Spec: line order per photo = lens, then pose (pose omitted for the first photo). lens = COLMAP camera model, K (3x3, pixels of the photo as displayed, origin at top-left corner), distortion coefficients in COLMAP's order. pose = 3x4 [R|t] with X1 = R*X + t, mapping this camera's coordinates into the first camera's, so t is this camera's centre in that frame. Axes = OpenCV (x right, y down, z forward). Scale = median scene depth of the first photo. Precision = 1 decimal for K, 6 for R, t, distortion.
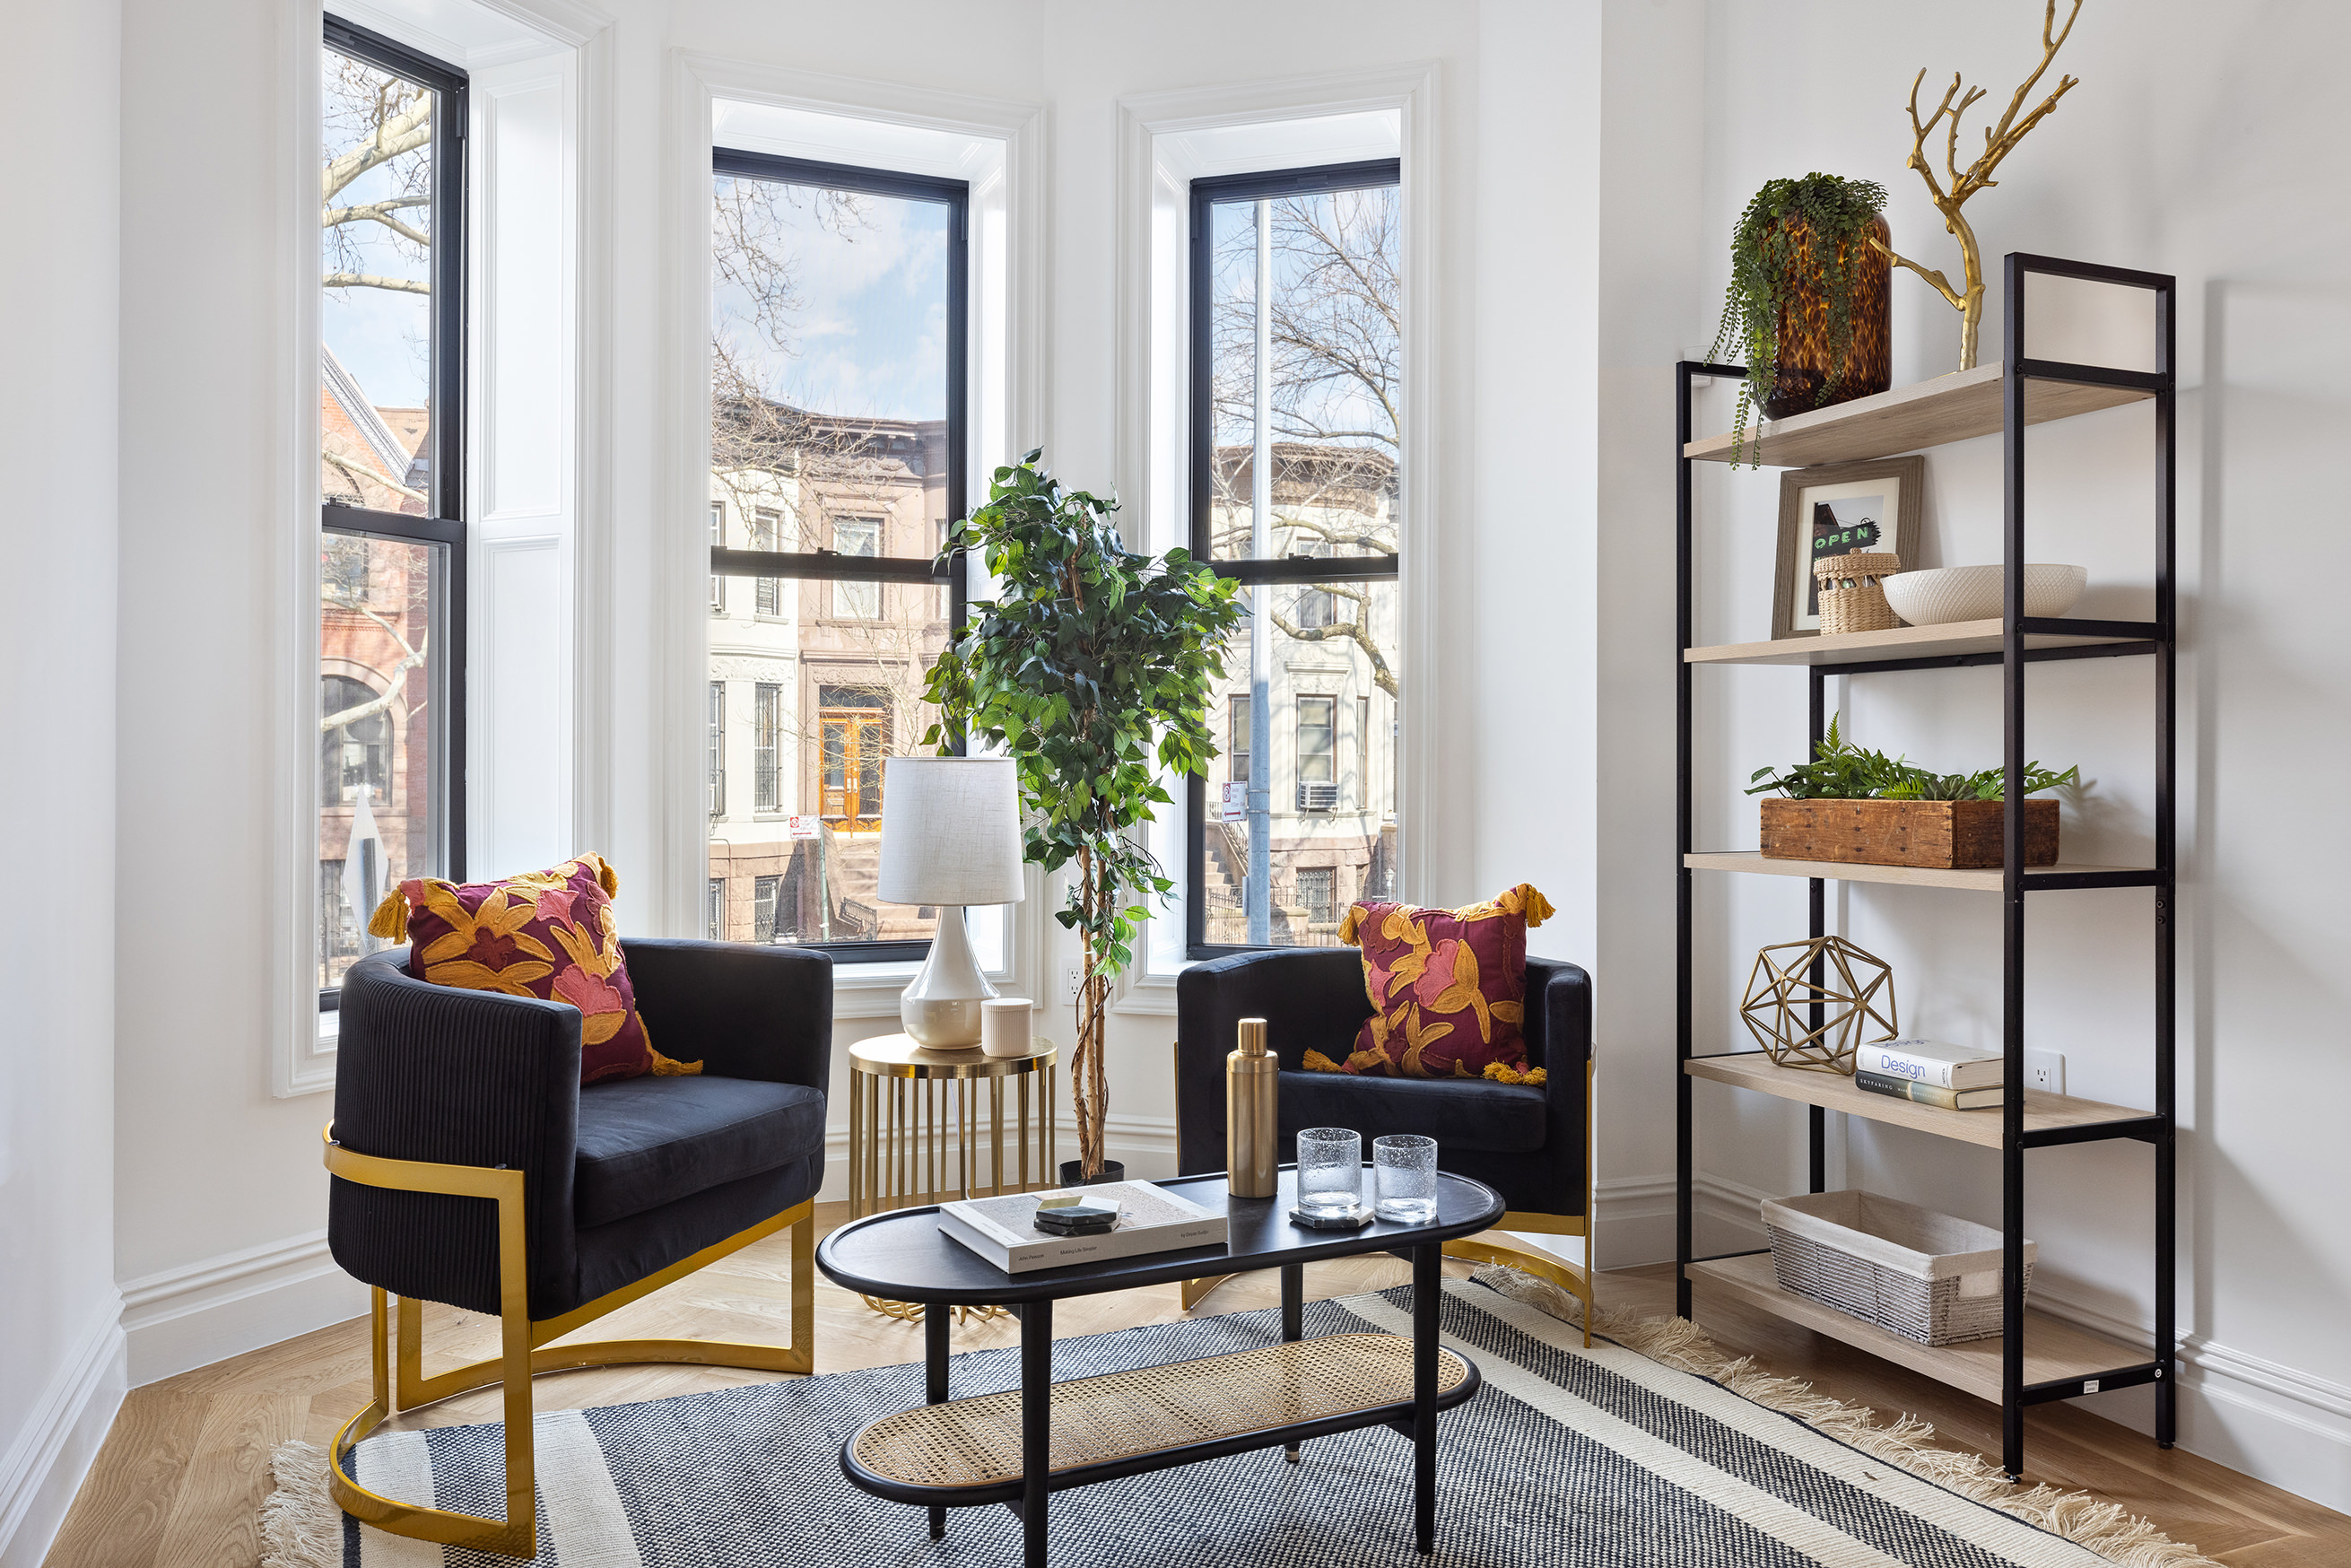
lens RADIAL K [[1789.8, 0, 1178.2], [0, 1789.8, 773.2], [0, 0, 1]] dist [-0.012688, -0.003253]
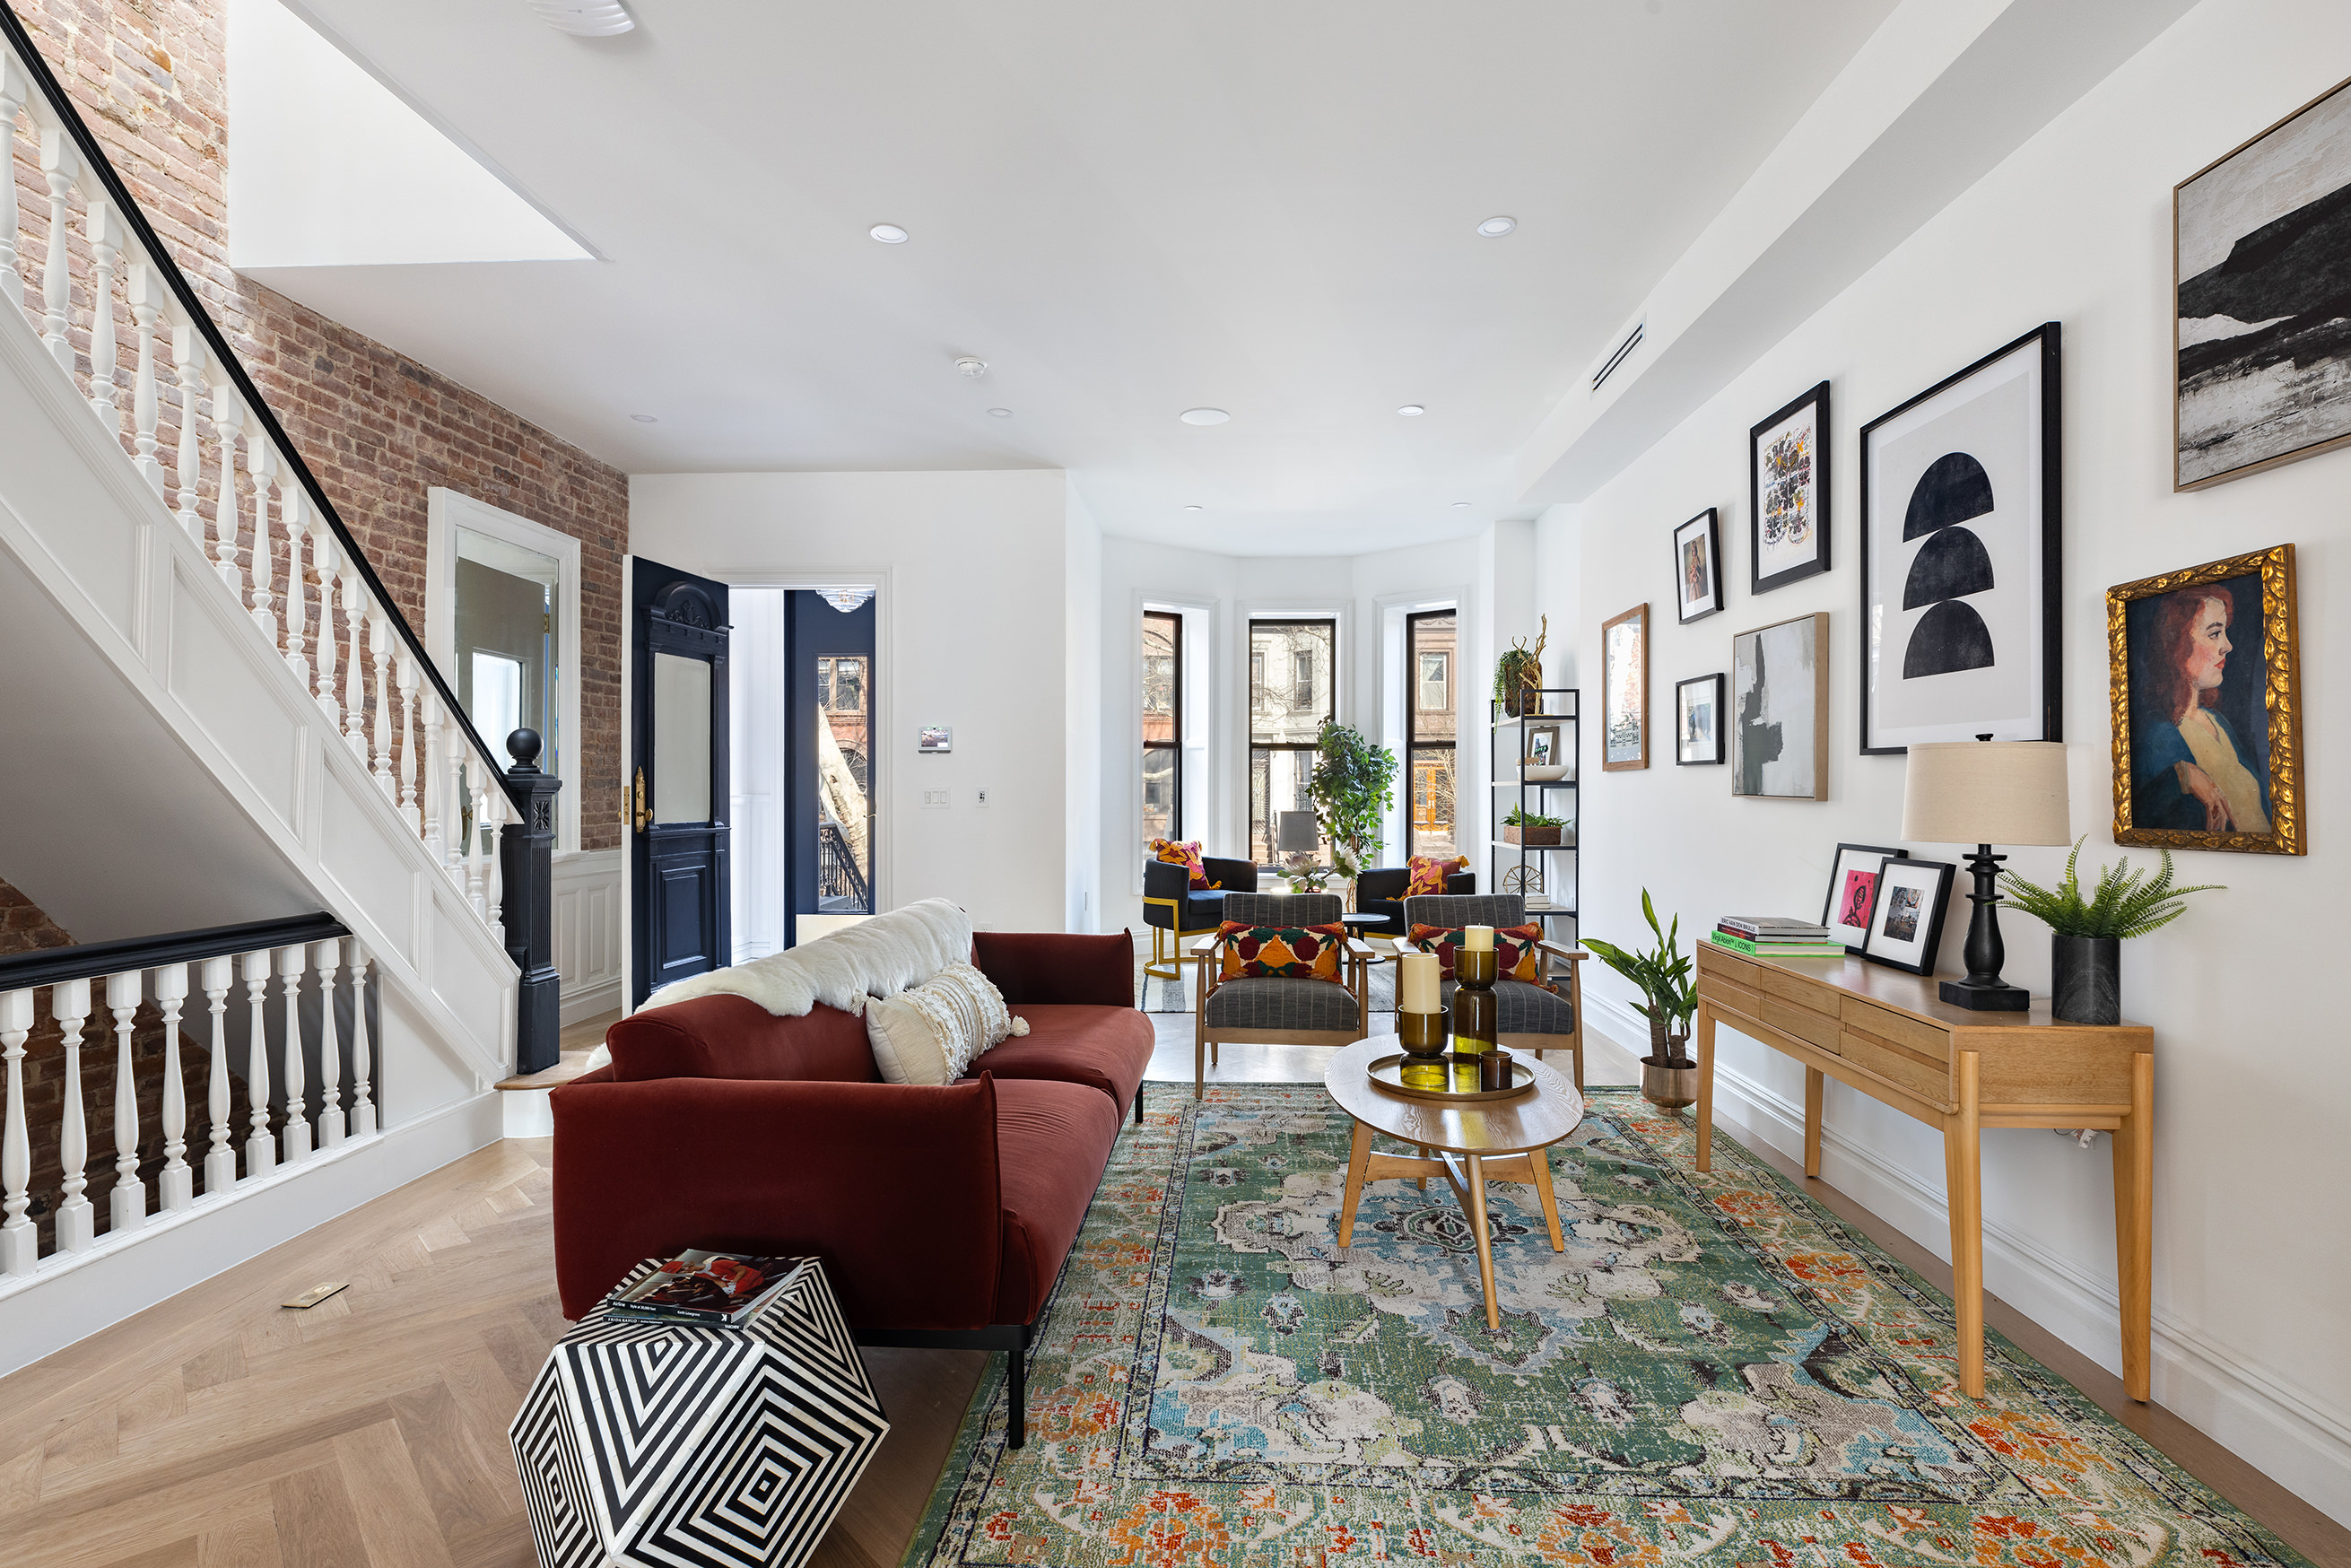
lens RADIAL K [[1233.7, 0, 1173.6], [0, 1233.7, 787.2], [0, 0, 1]] dist [0.000019, -0.000001]
pose [[0.903448, -0.009620, -0.428590, 0.746048], [0.008808, 0.999954, -0.003877, -0.053972], [0.428608, -0.000273, 0.903491, -1.434323]]
